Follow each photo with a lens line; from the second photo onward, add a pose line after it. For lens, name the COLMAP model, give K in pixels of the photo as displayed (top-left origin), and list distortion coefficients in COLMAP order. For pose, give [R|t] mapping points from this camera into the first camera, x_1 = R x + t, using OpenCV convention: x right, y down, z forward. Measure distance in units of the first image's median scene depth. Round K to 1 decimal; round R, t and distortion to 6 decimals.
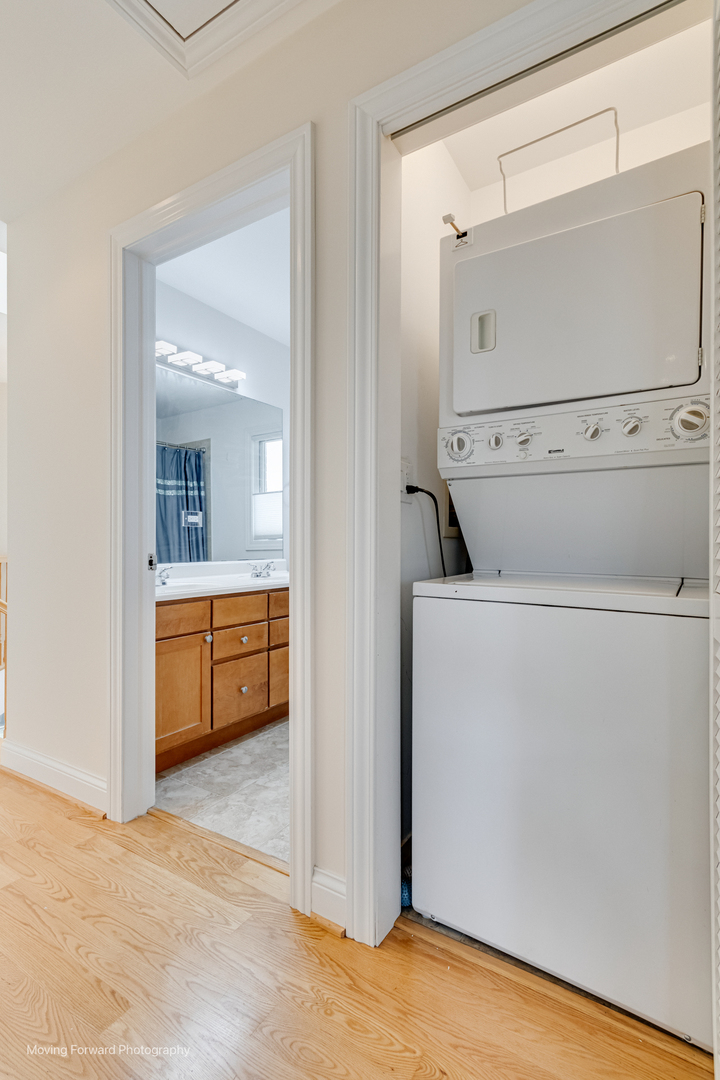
lens RADIAL K [[506.4, 0, 357.1], [0, 506.4, 549.7], [0, 0, 1]] dist [0.000155, -0.000022]
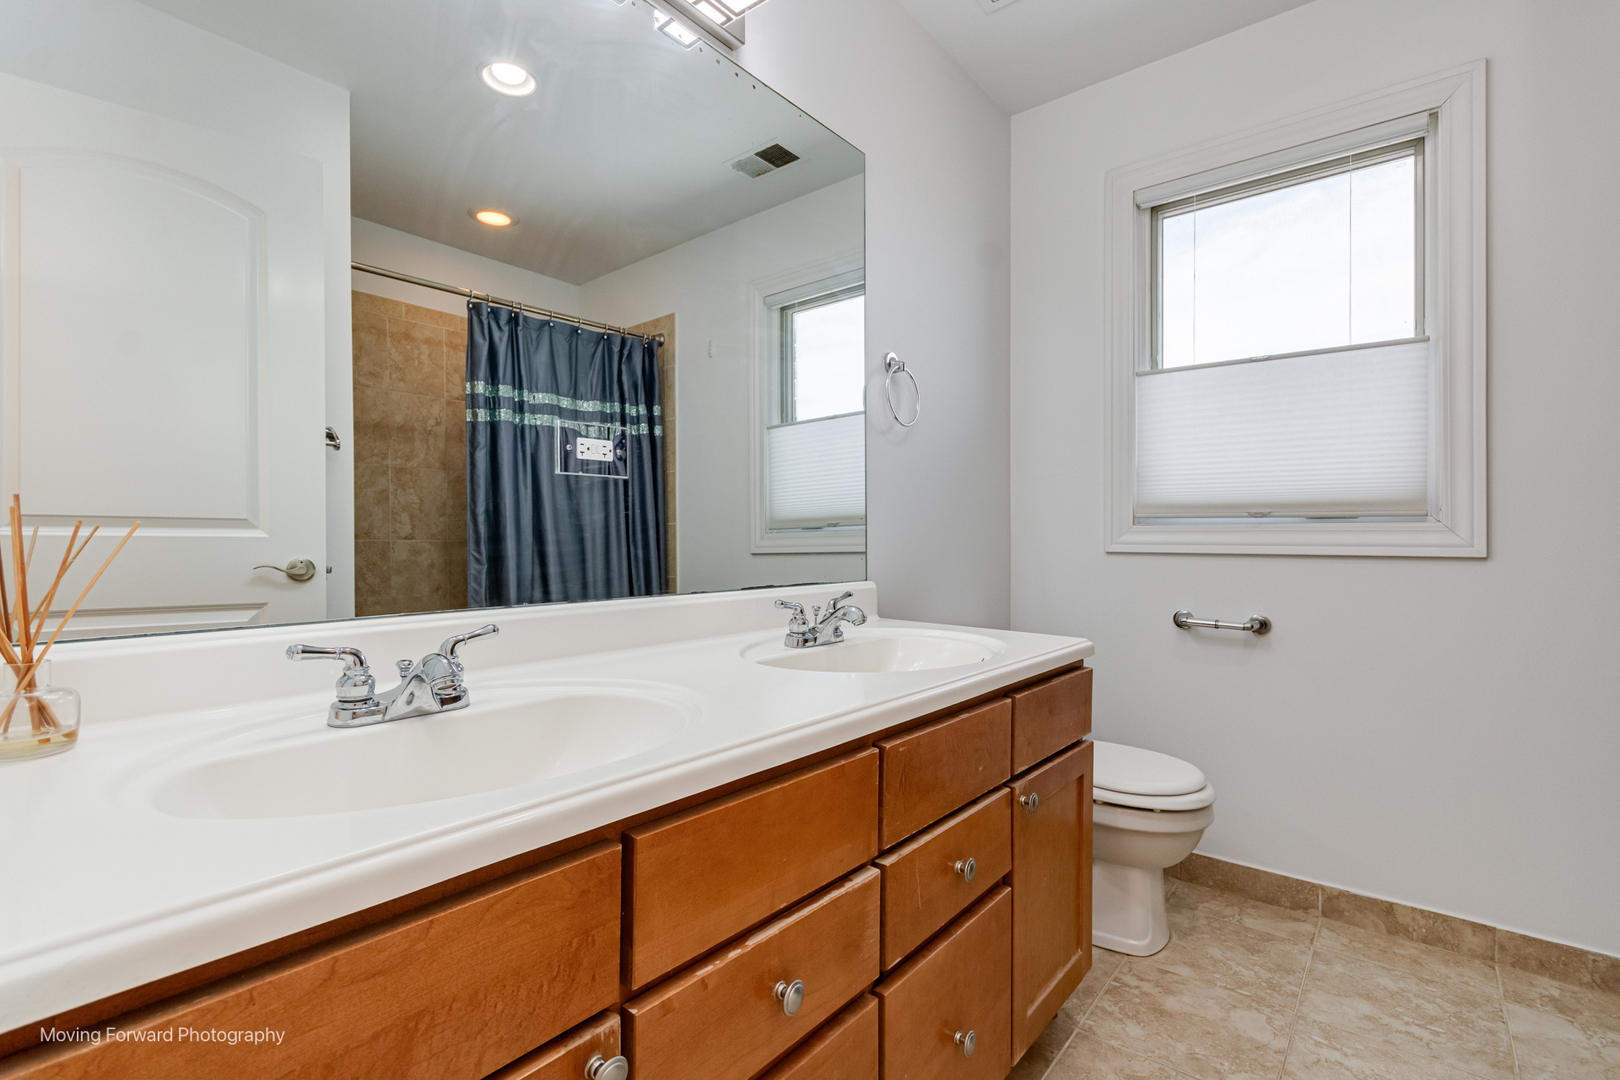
lens RADIAL K [[759.6, 0, 812.5], [0, 759.6, 538.1], [0, 0, 1]] dist [0.000155, -0.000022]
pose [[0.993297, -0.001412, -0.115582, -0.088039], [-0.000490, 0.999865, -0.016427, -0.002192], [0.115589, 0.016373, 0.993162, 0.341945]]
